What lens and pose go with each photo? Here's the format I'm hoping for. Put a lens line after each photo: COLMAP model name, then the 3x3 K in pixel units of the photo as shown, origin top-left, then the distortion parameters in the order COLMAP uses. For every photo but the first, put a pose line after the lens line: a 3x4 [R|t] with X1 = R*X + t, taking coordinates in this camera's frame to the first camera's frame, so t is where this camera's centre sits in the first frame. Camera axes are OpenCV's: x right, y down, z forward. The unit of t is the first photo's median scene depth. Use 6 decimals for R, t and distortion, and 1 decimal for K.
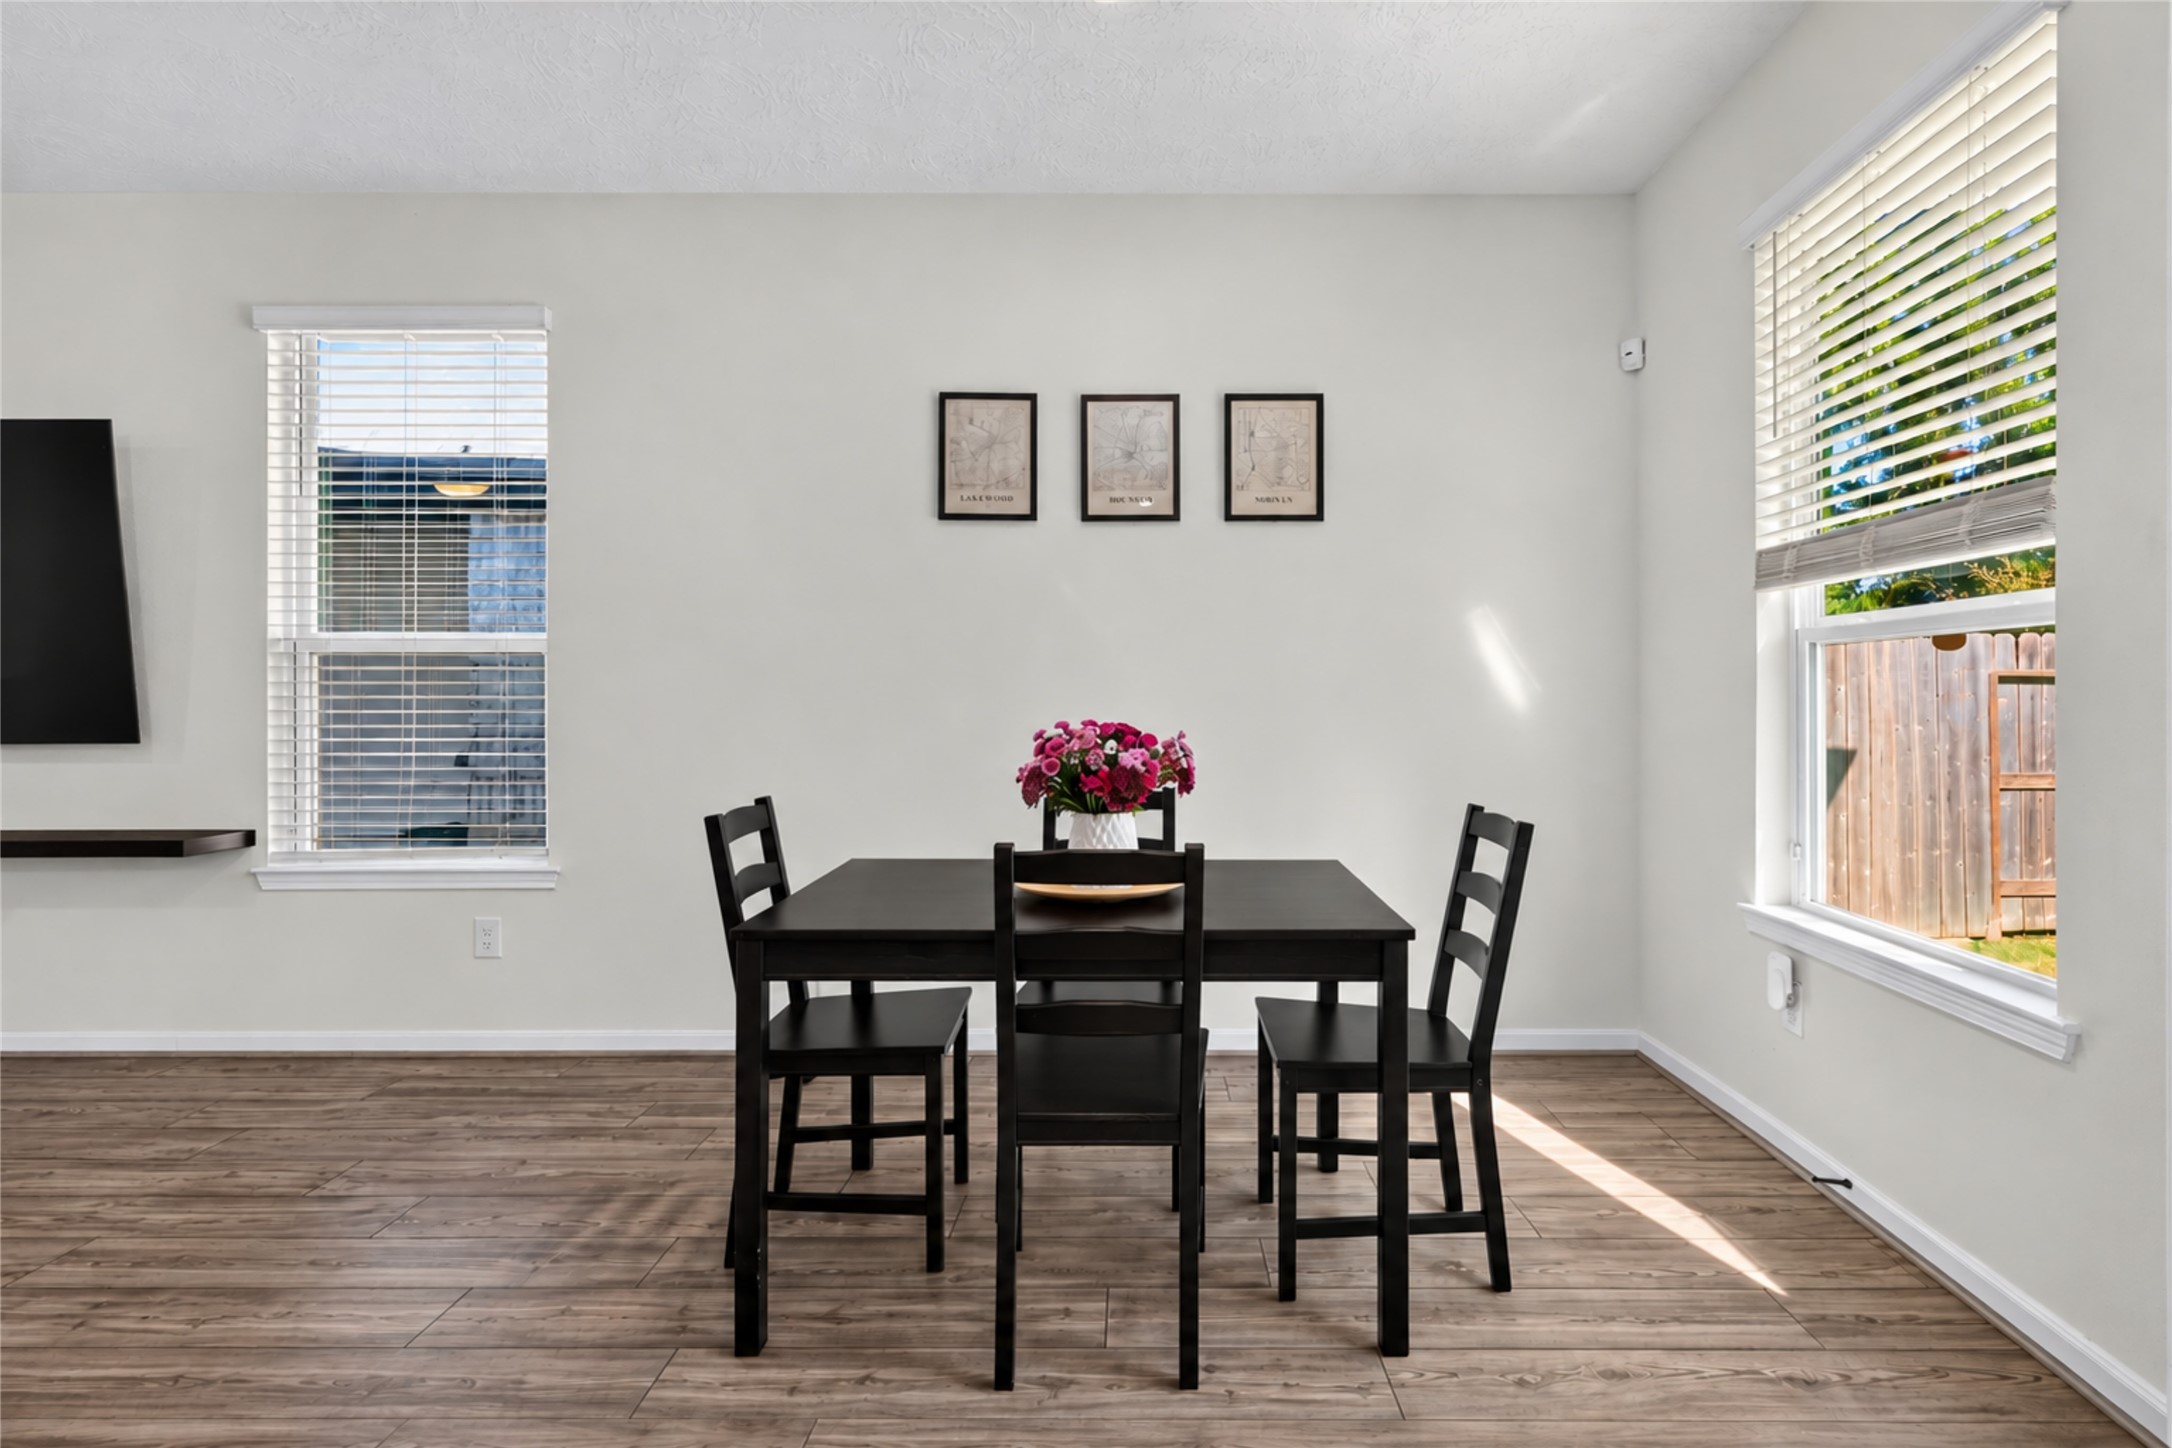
lens RADIAL K [[864.4, 0, 1090.7], [0, 864.4, 719.9], [0, 0, 1]] dist [-0.000882, -0.000129]
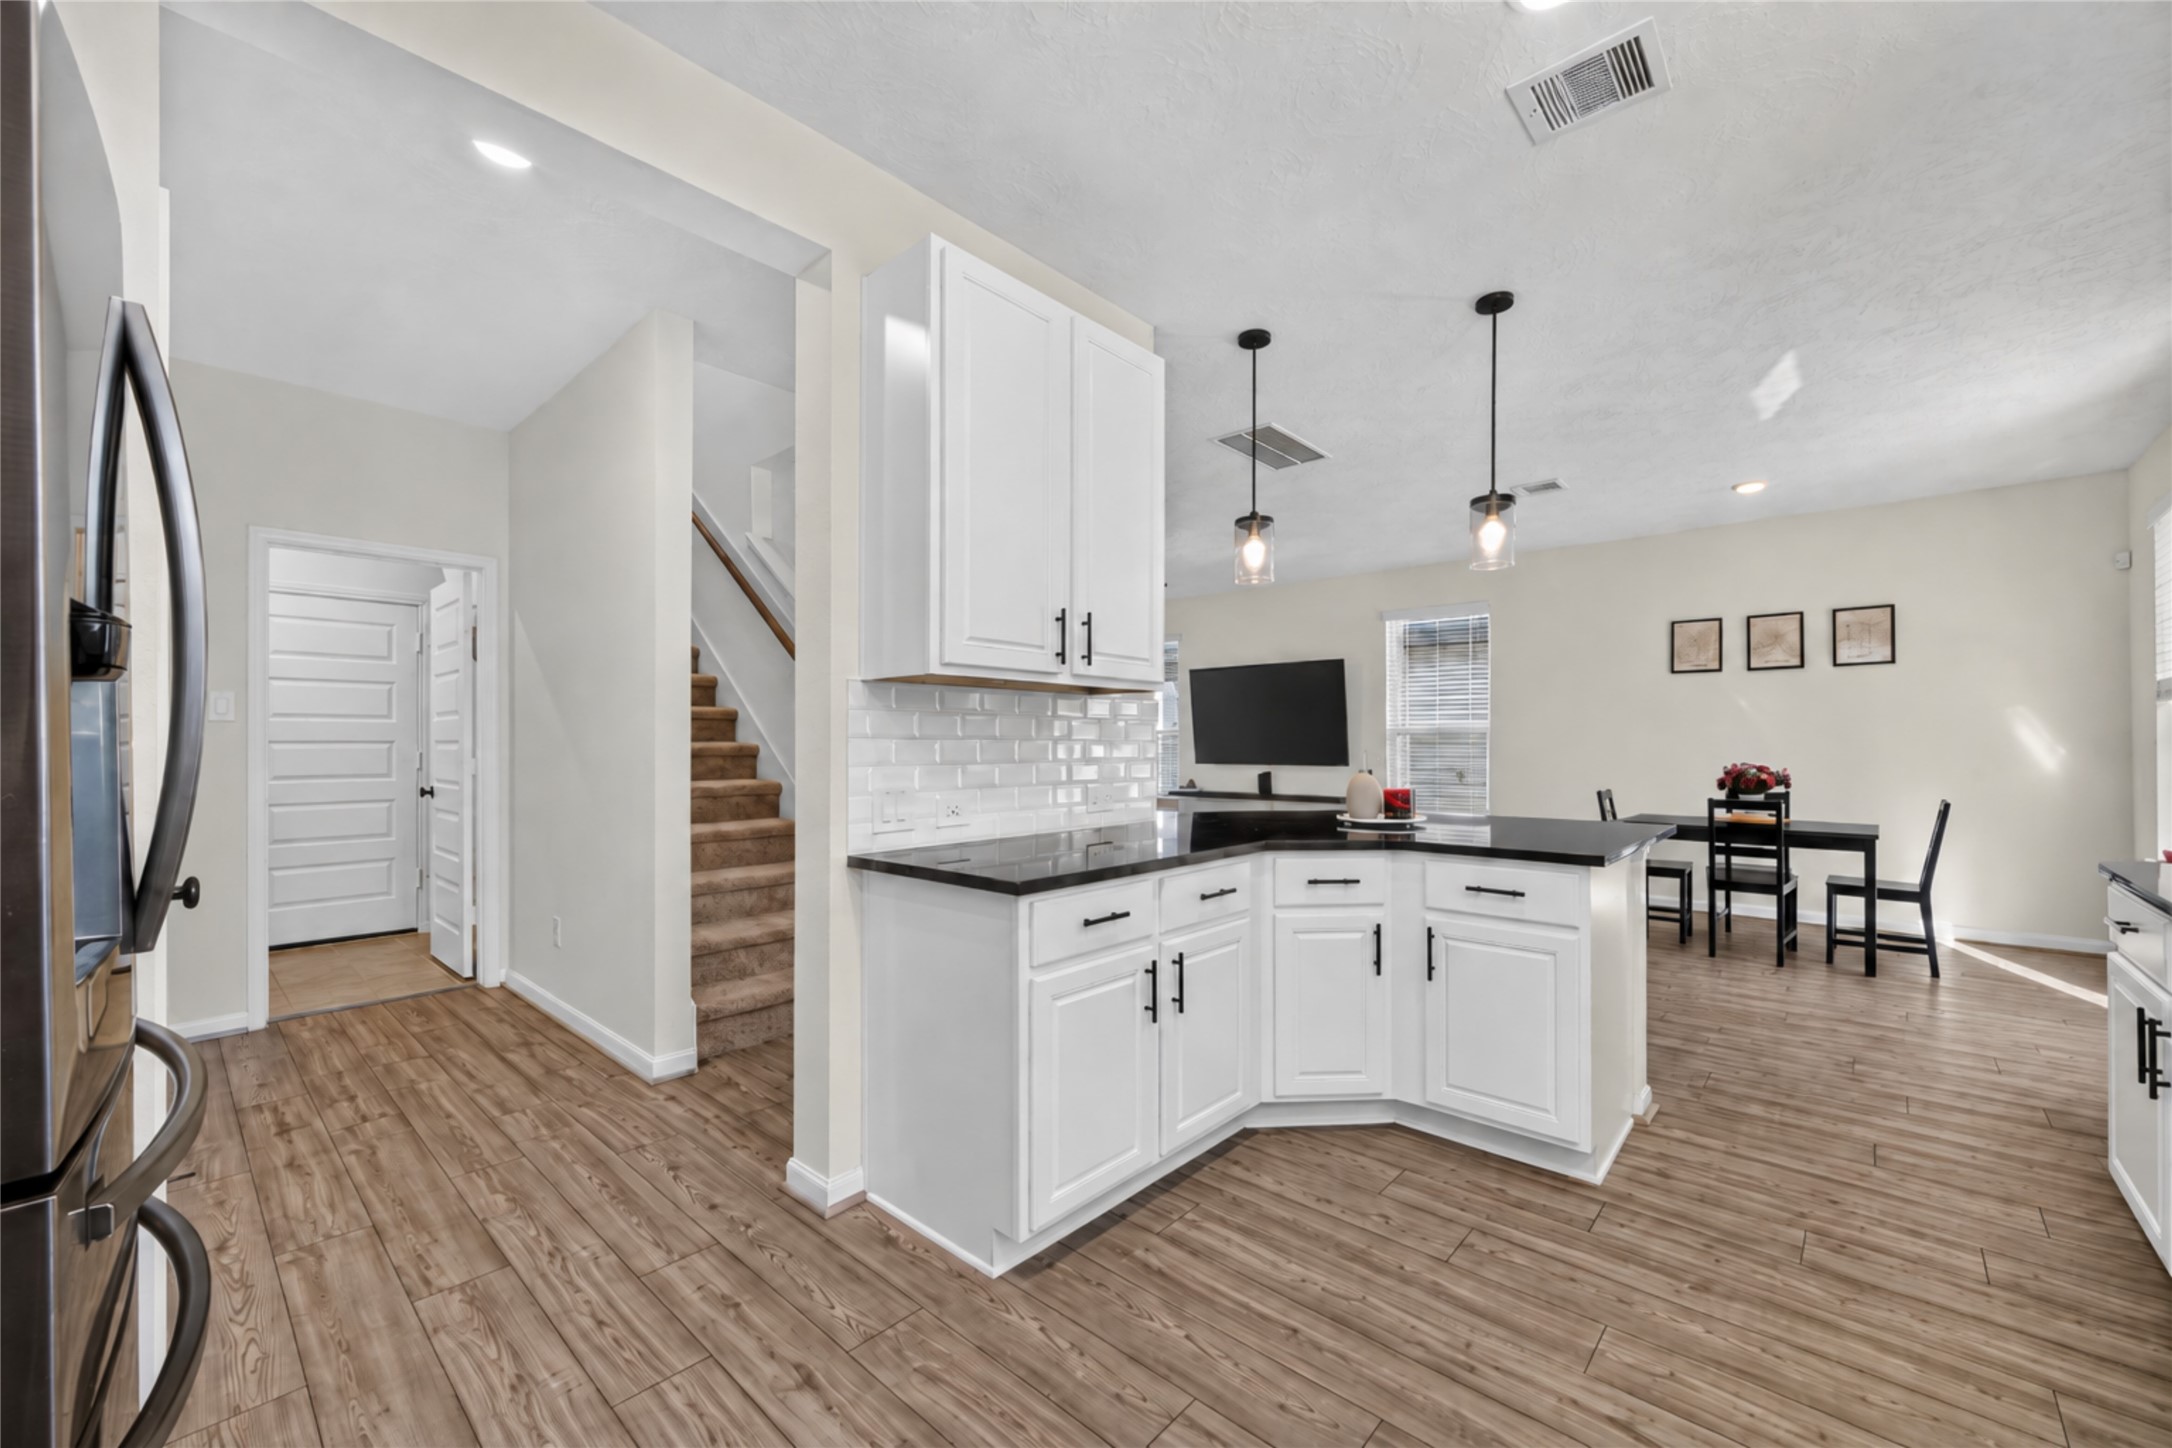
lens RADIAL K [[868.1, 0, 1091.3], [0, 868.1, 737.3], [0, 0, 1]] dist [-0.001331, -0.000023]
pose [[0.772663, -0.002836, -0.634811, 0.156204], [0.000916, 0.999994, -0.003353, -0.082464], [0.634816, 0.002009, 0.772661, -2.760287]]
